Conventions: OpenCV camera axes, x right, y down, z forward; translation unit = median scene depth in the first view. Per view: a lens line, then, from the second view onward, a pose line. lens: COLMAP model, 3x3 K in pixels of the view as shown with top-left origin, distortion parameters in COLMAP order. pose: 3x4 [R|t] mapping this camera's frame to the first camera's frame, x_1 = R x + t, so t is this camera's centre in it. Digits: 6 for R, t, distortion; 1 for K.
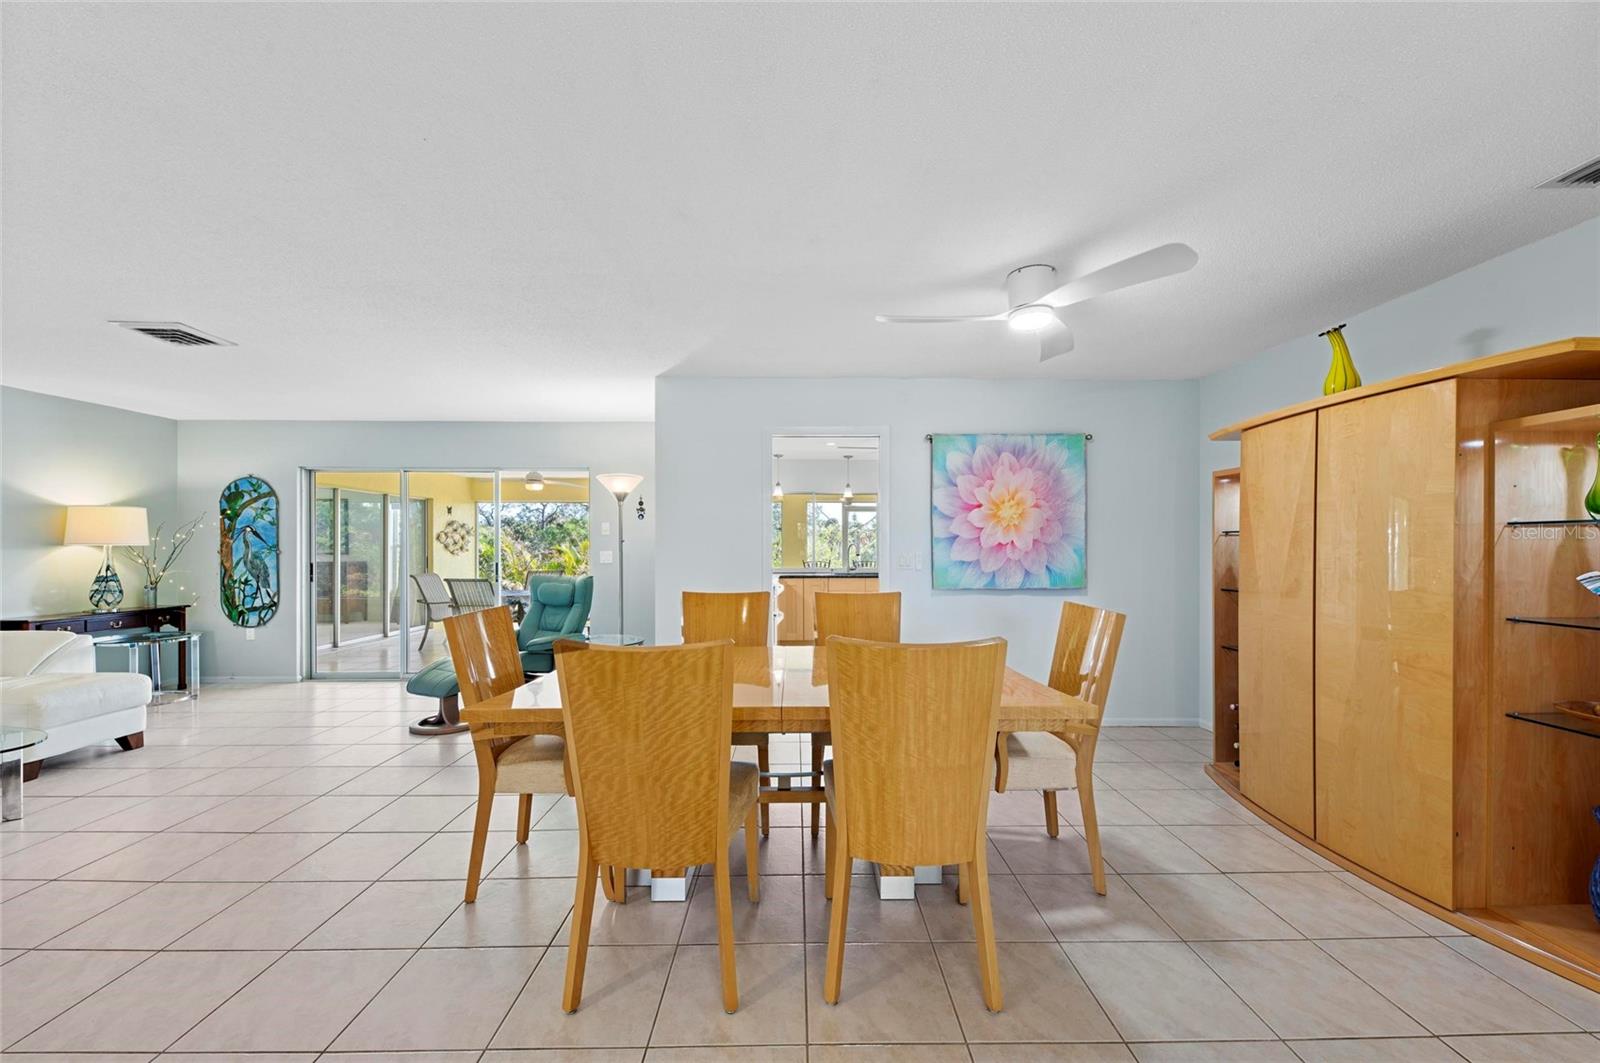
lens RADIAL K [[634.1, 0, 804.2], [0, 634.1, 528.8], [0, 0, 1]] dist [0.008546, -0.000256]
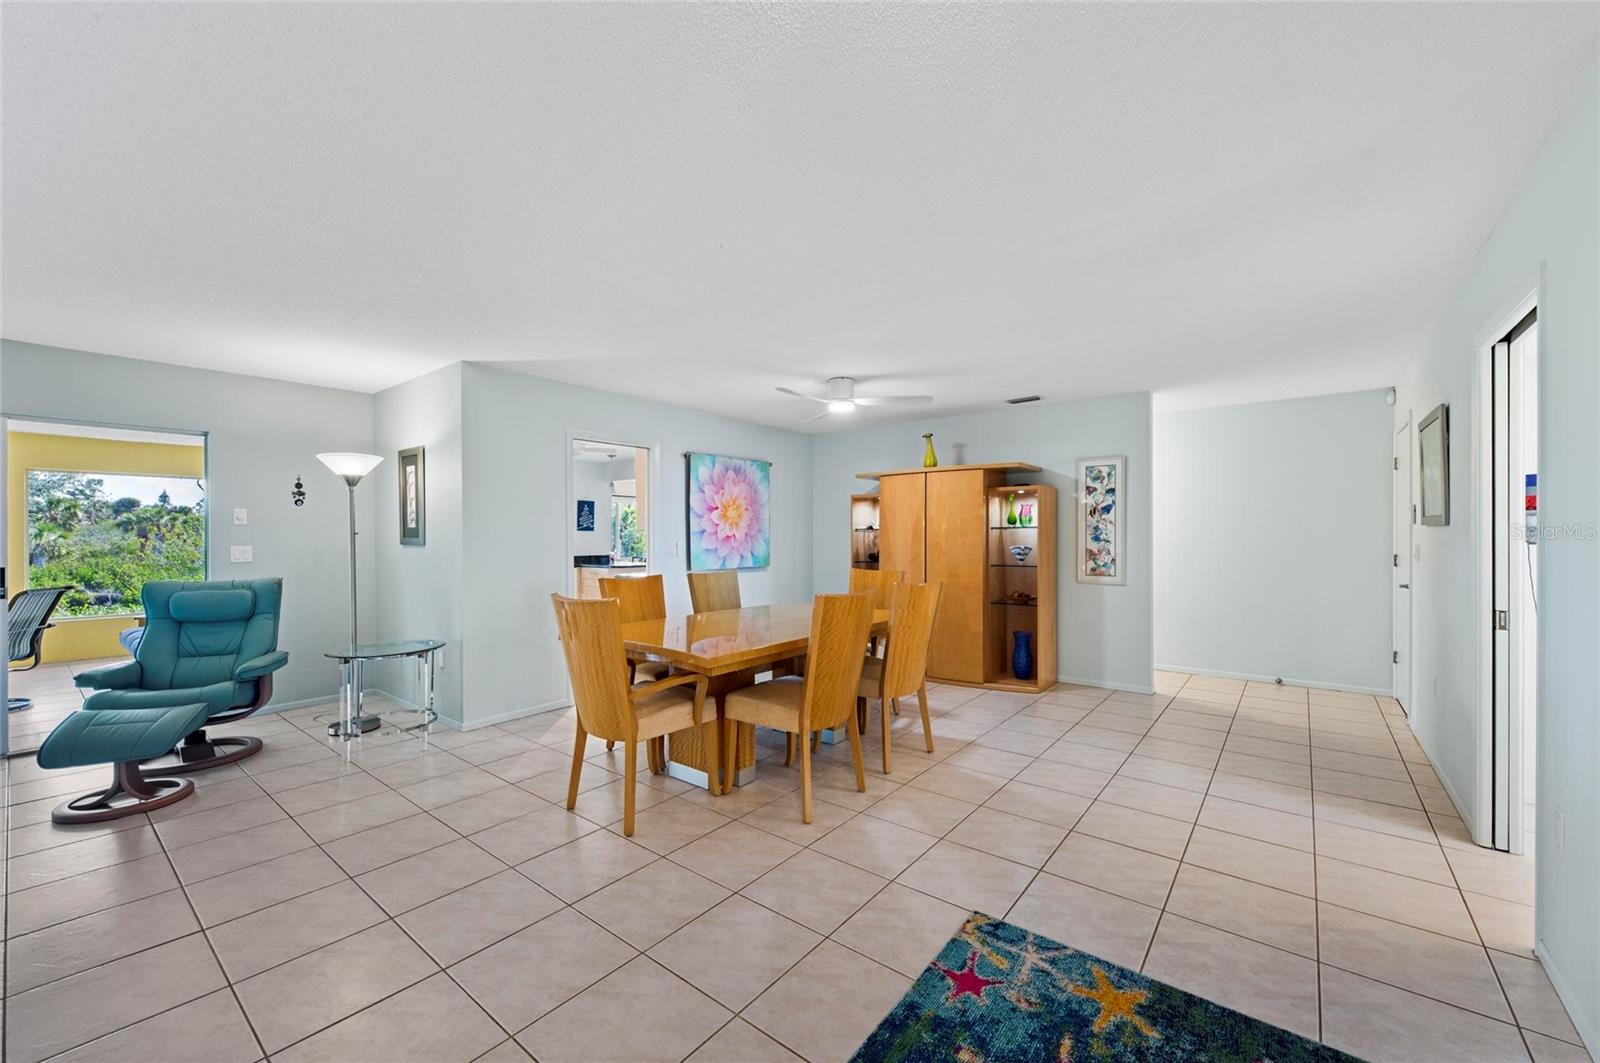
lens RADIAL K [[634.1, 0, 794.1], [0, 634.1, 540.1], [0, 0, 1]] dist [0.008546, -0.000256]
pose [[0.640910, -0.005005, 0.767600, -0.660115], [-0.017416, 0.999627, 0.021060, 0.000750], [-0.767418, -0.026866, 0.640583, 0.000422]]
